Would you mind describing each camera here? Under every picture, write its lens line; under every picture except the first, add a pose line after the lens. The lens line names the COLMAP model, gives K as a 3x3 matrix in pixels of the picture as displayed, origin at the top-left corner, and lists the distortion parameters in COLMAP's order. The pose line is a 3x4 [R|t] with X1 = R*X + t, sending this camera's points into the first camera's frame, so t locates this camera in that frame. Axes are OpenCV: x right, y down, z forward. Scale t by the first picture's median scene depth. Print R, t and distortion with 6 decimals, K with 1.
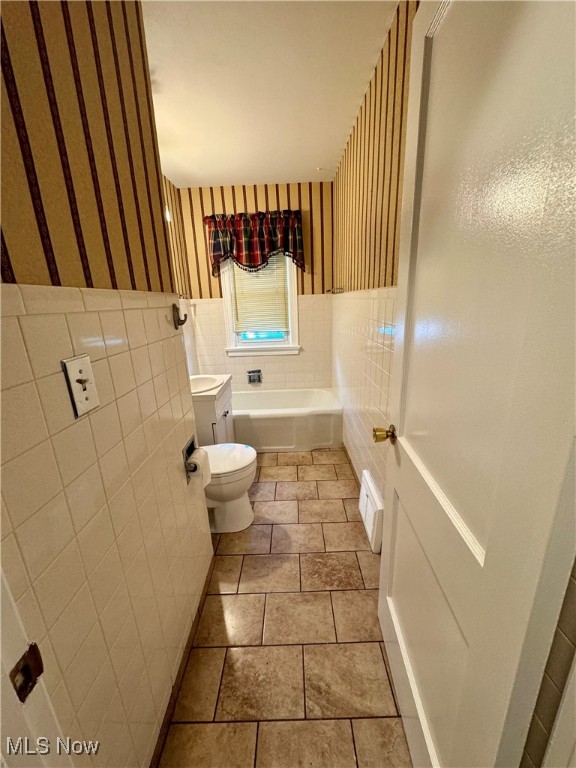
lens RADIAL K [[305.9, 0, 288.4], [0, 305.9, 383.9], [0, 0, 1]] dist [-0.004264, 0.000716]
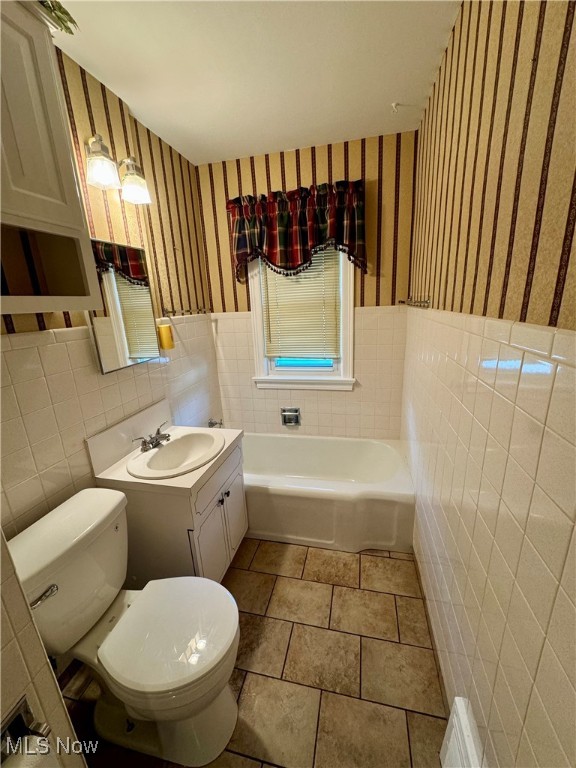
lens RADIAL K [[305.9, 0, 289.6], [0, 305.9, 384.5], [0, 0, 1]] dist [-0.004264, 0.000716]
pose [[0.976319, 0.051074, -0.210219, 0.044638], [-0.049975, 0.998695, 0.010540, -0.125615], [0.210483, 0.000215, 0.977597, 0.318050]]
